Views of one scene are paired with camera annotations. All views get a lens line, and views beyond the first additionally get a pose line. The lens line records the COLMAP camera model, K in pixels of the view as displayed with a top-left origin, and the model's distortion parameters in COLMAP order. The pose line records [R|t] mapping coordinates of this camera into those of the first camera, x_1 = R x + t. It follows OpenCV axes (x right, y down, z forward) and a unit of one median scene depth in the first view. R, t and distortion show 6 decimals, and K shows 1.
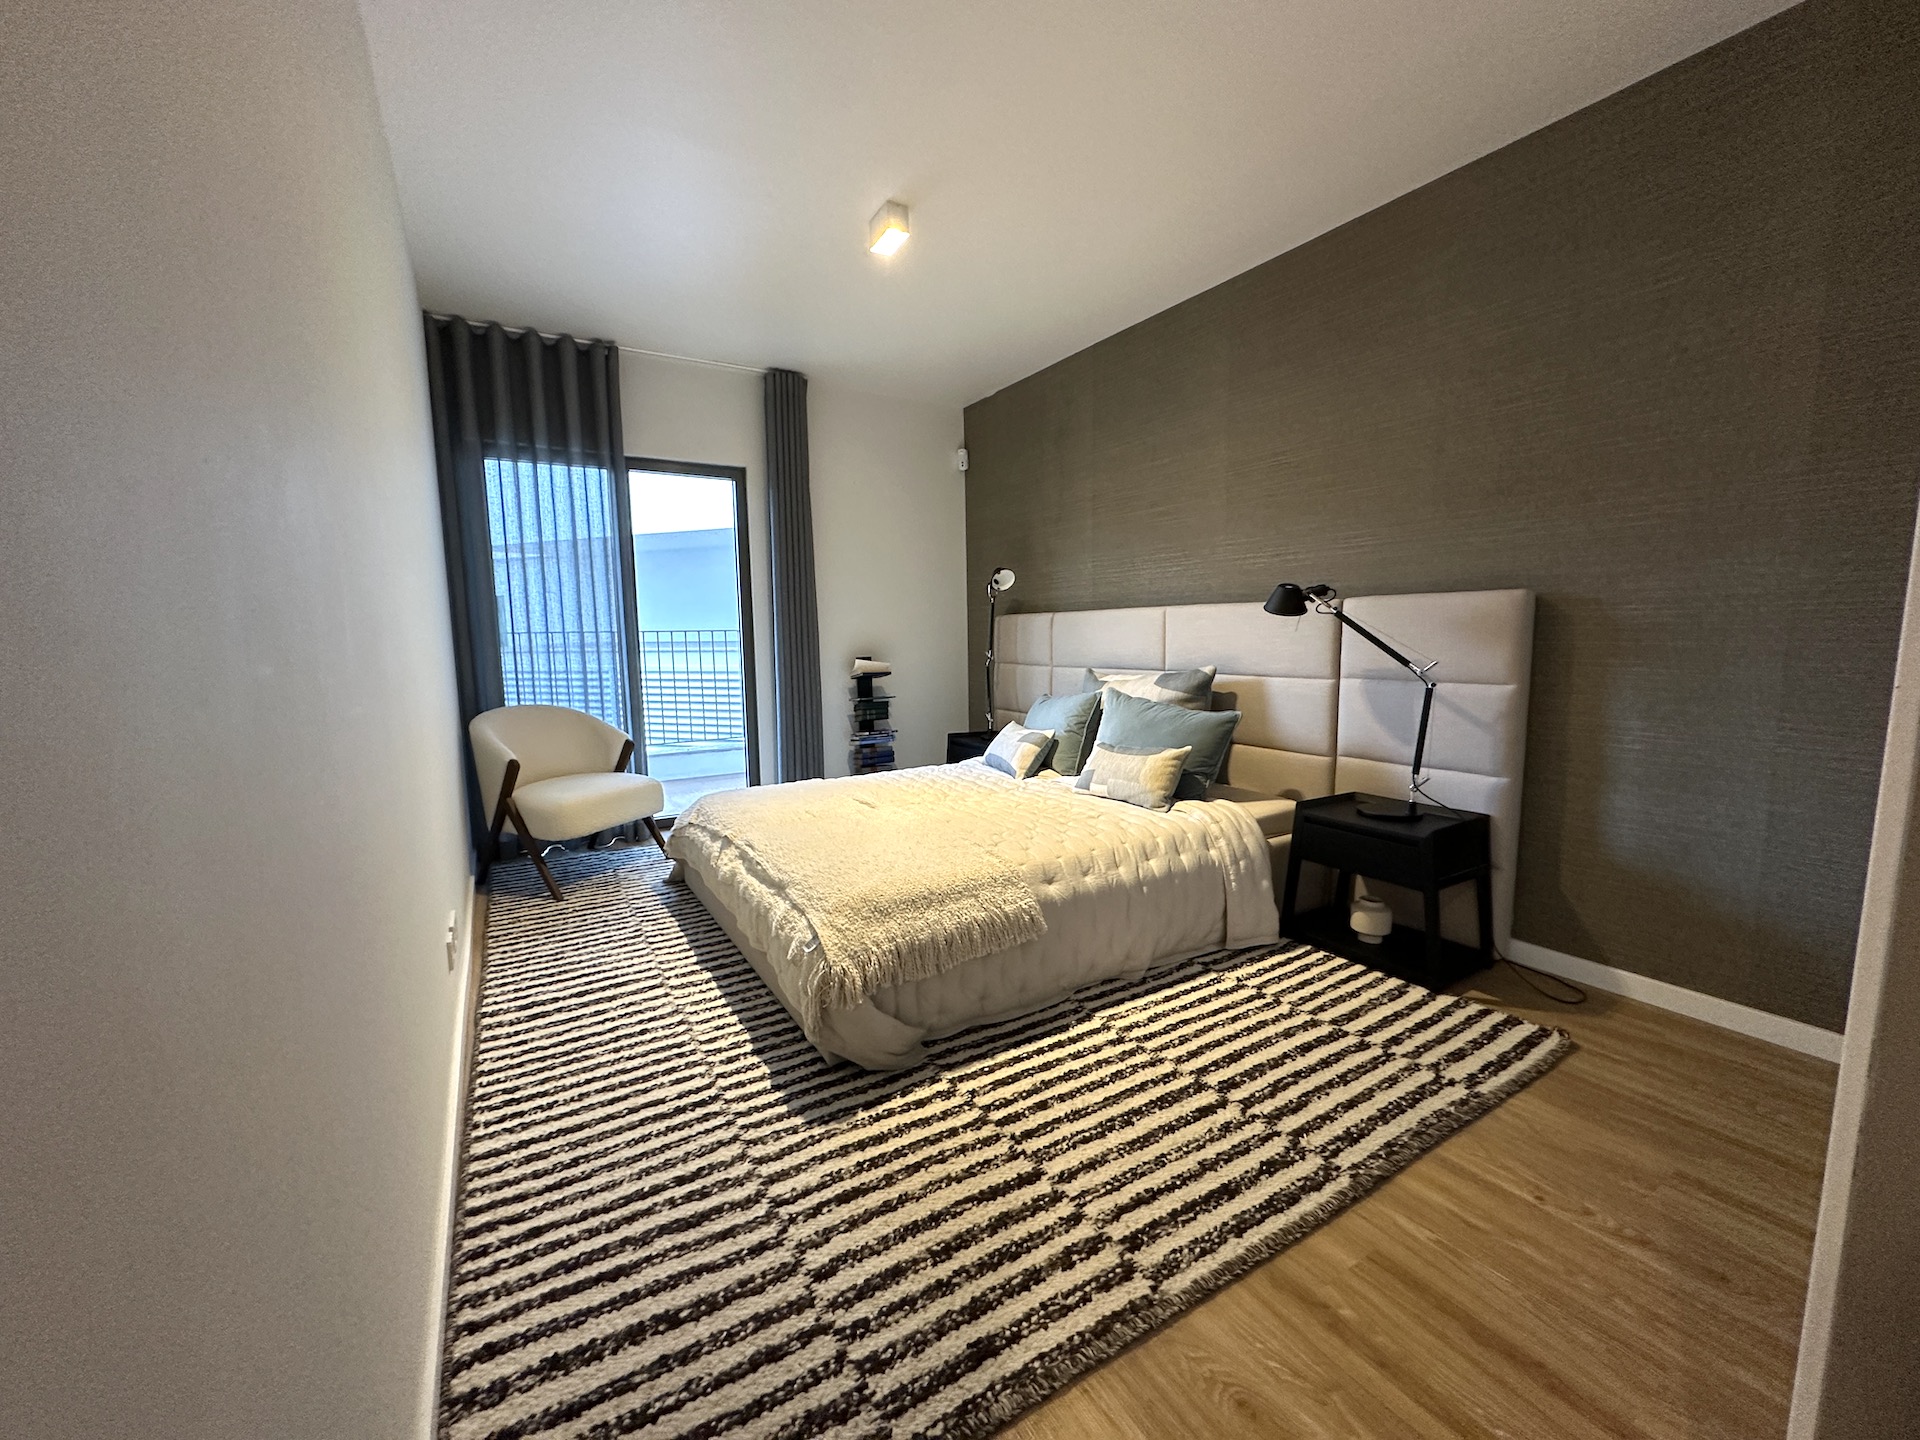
lens RADIAL K [[766.1, 0, 960.0], [0, 766.1, 720.0], [0, 0, 1]] dist [-0.002999, -0.000023]
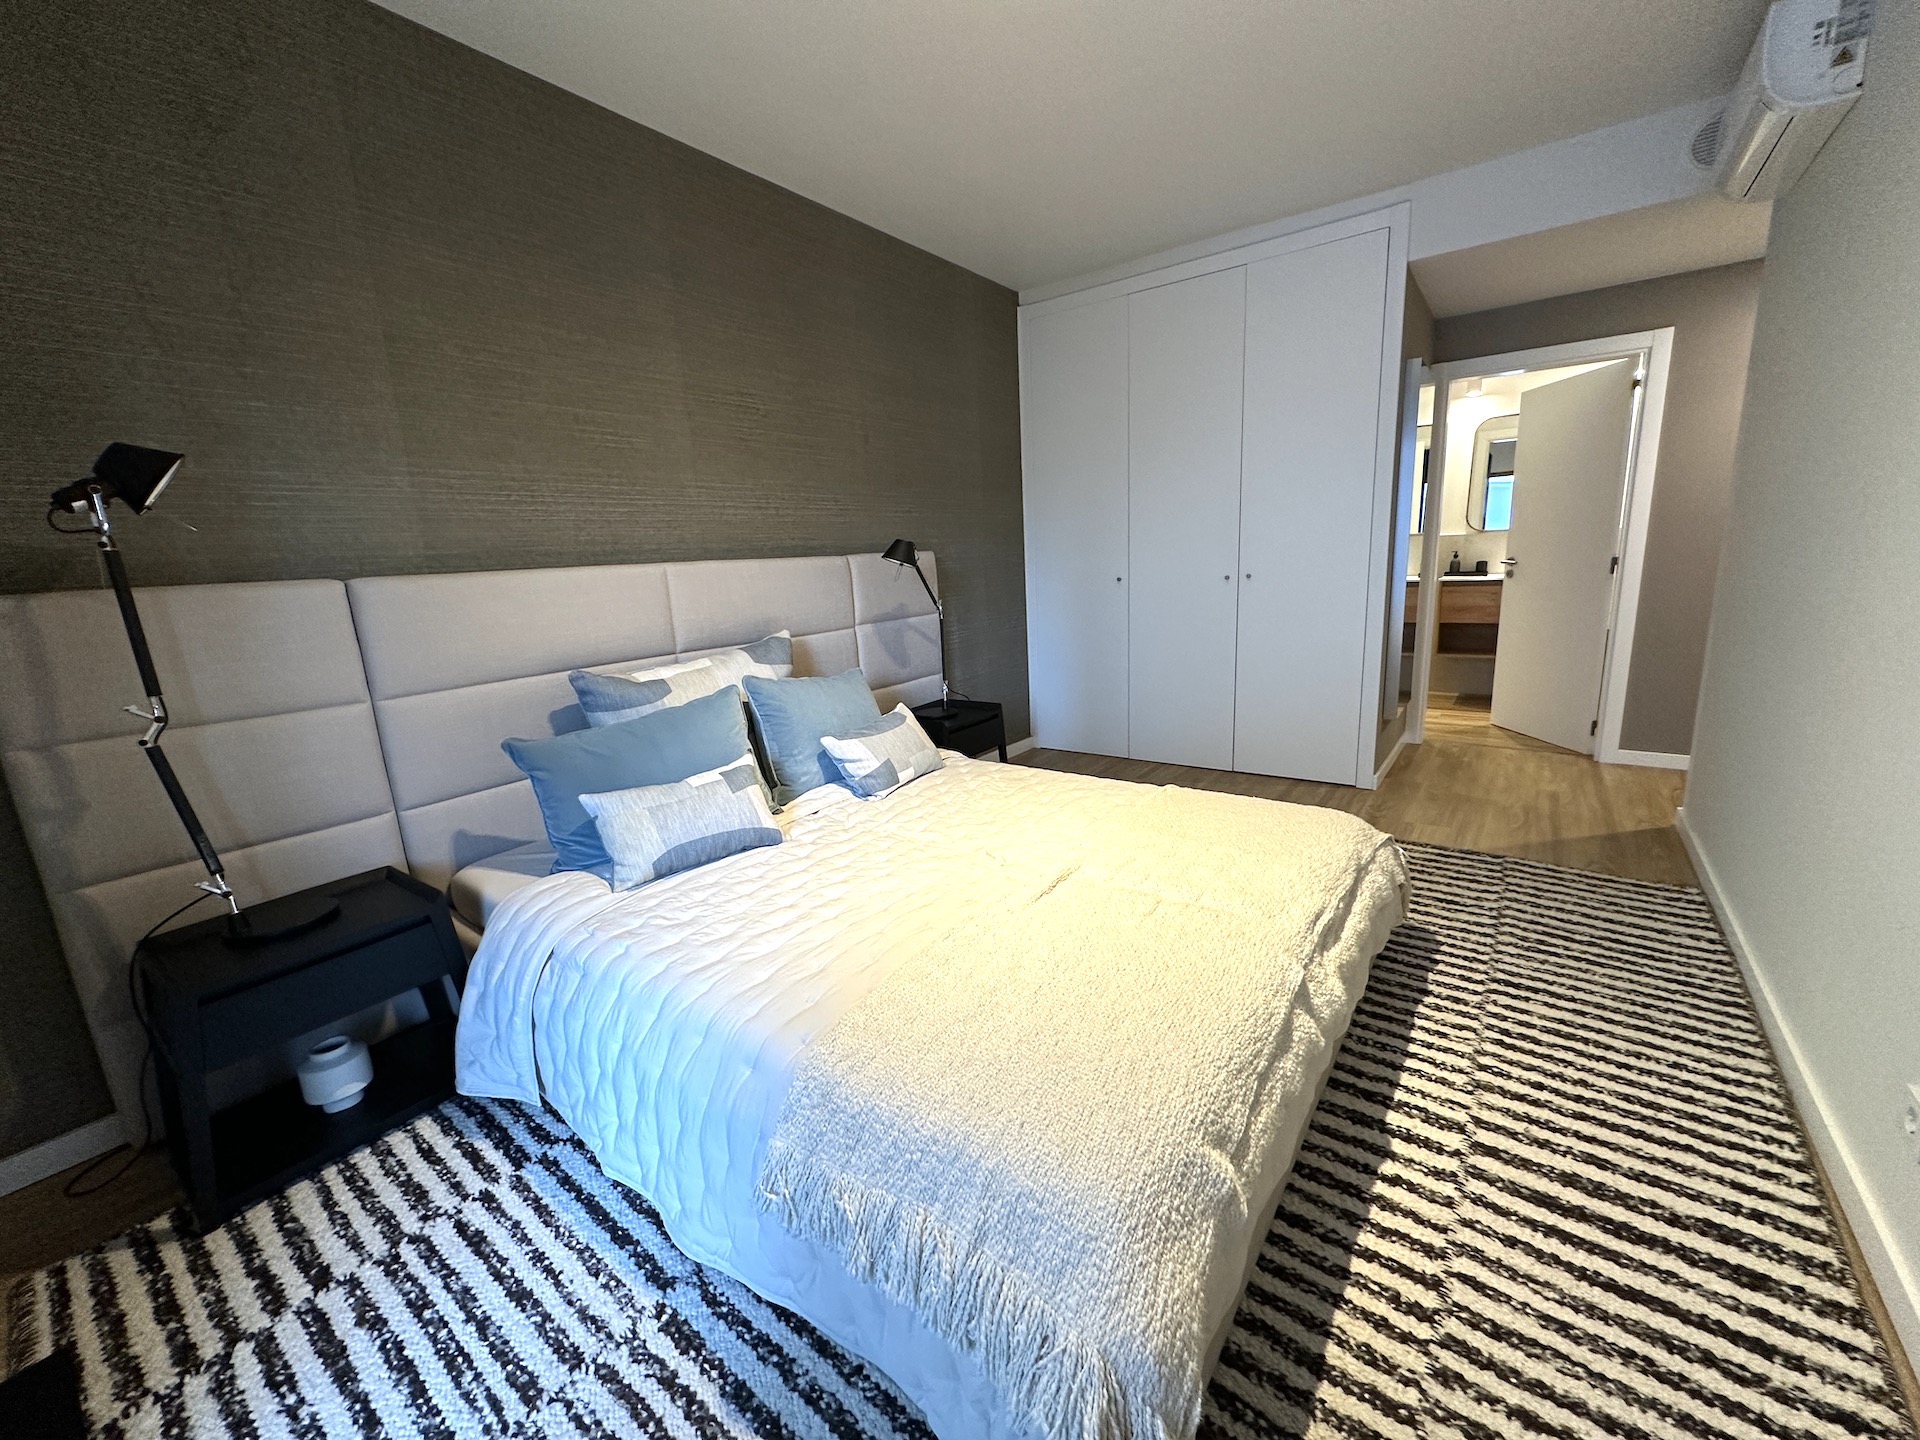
lens RADIAL K [[766.1, 0, 960.0], [0, 766.1, 720.0], [0, 0, 1]] dist [-0.002999, -0.000023]
pose [[-0.376805, -0.160676, 0.912251, -0.851276], [0.163410, 0.957864, 0.236206, -0.223230], [-0.911765, 0.238075, -0.334672, 1.730137]]
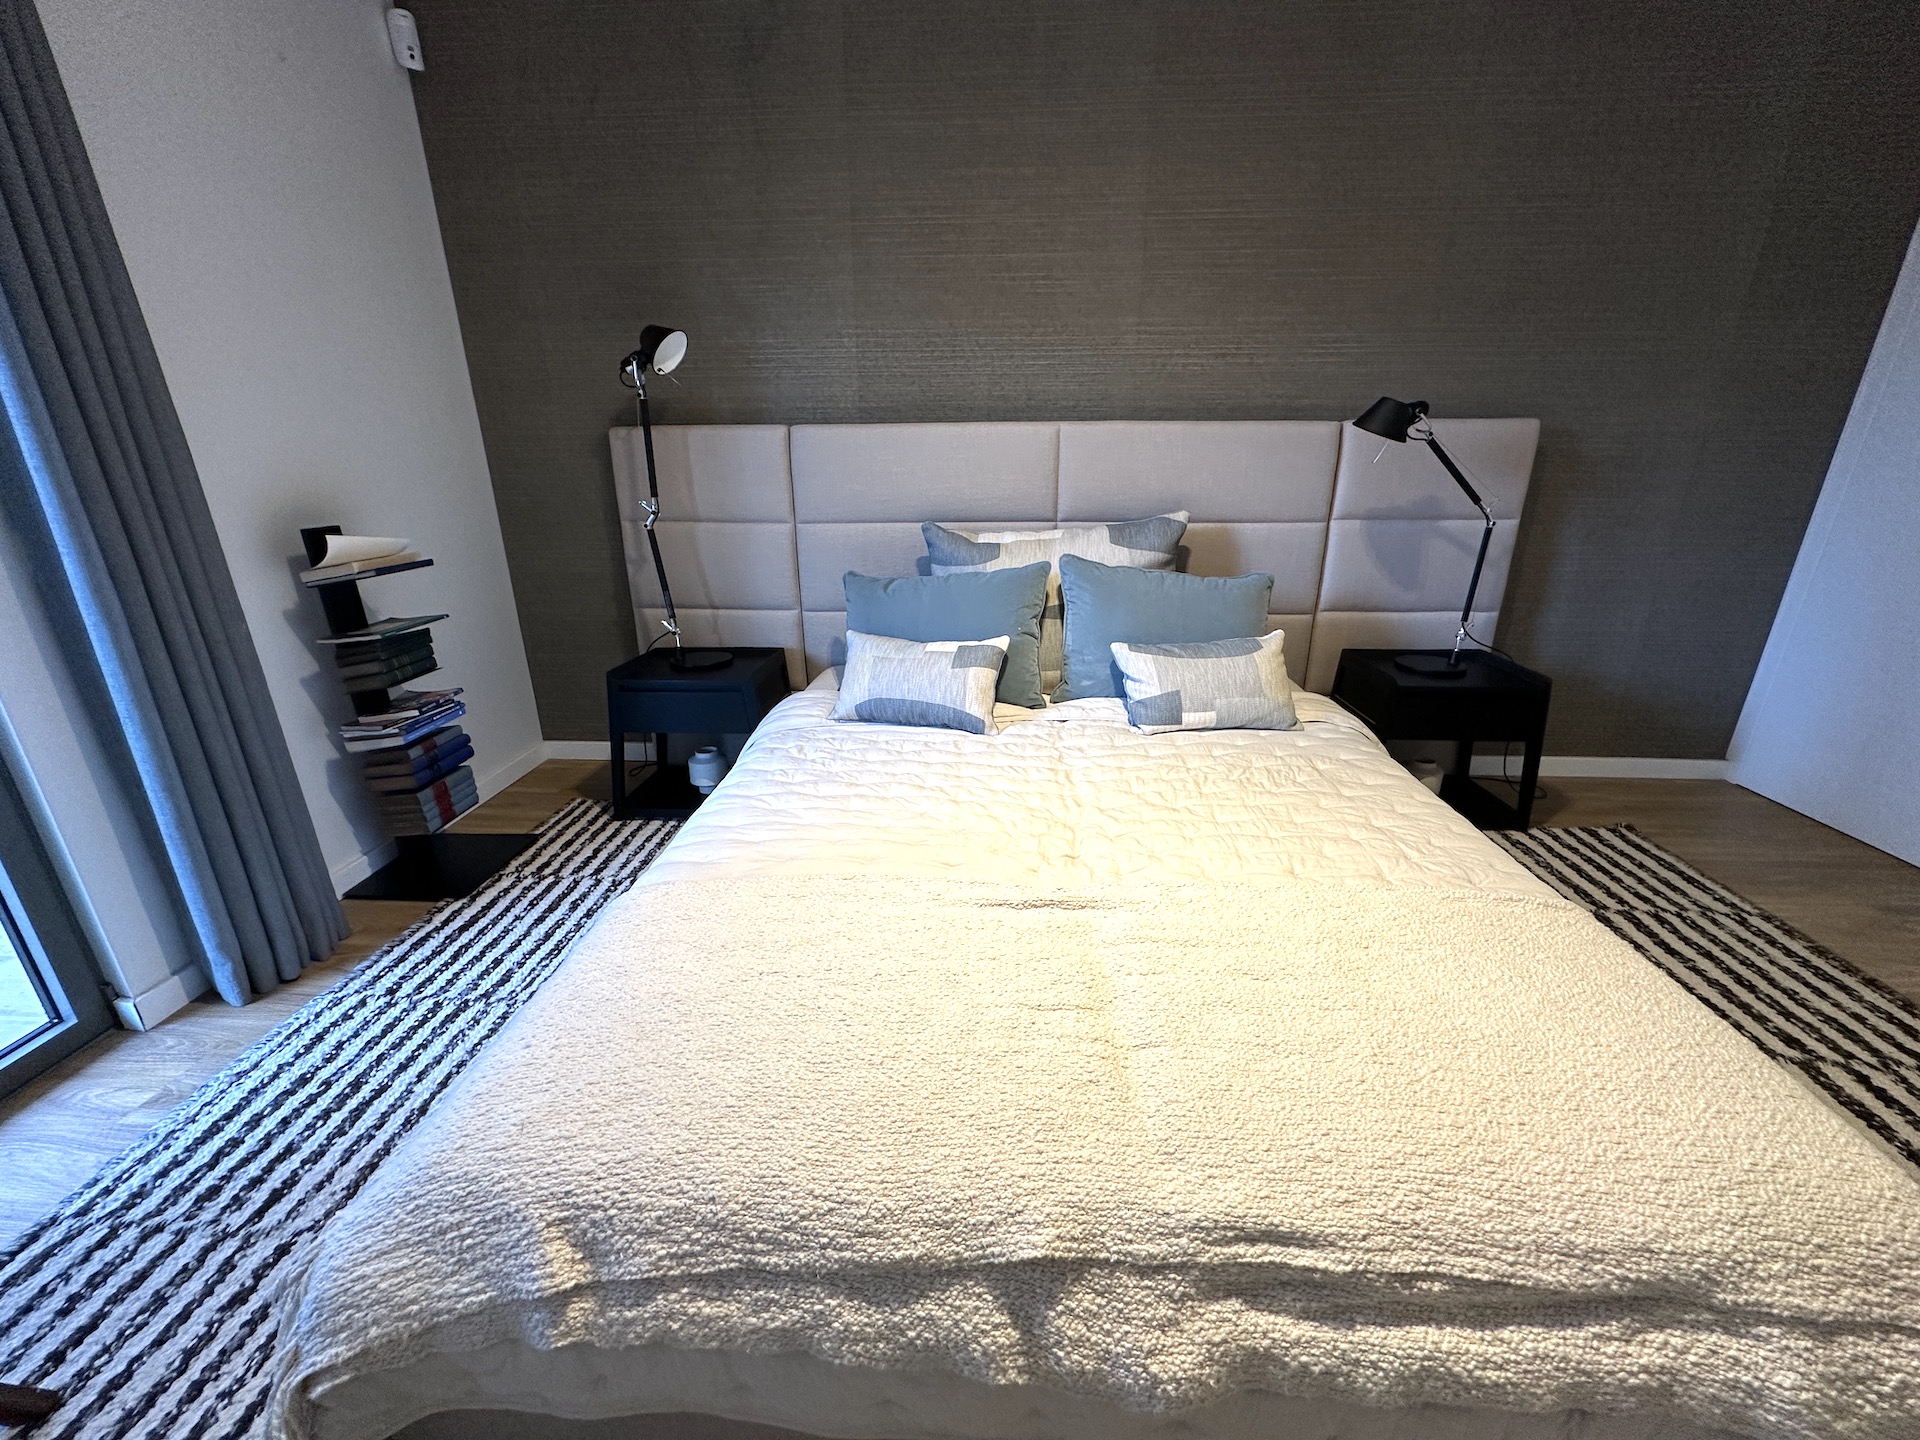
lens RADIAL K [[766.1, 0, 960.0], [0, 766.1, 720.0], [0, 0, 1]] dist [-0.002999, -0.000023]
pose [[0.567162, -0.266395, 0.779334, -0.621418], [0.091782, 0.960795, 0.261629, -0.137468], [-0.818476, -0.076857, 0.569377, 1.138285]]
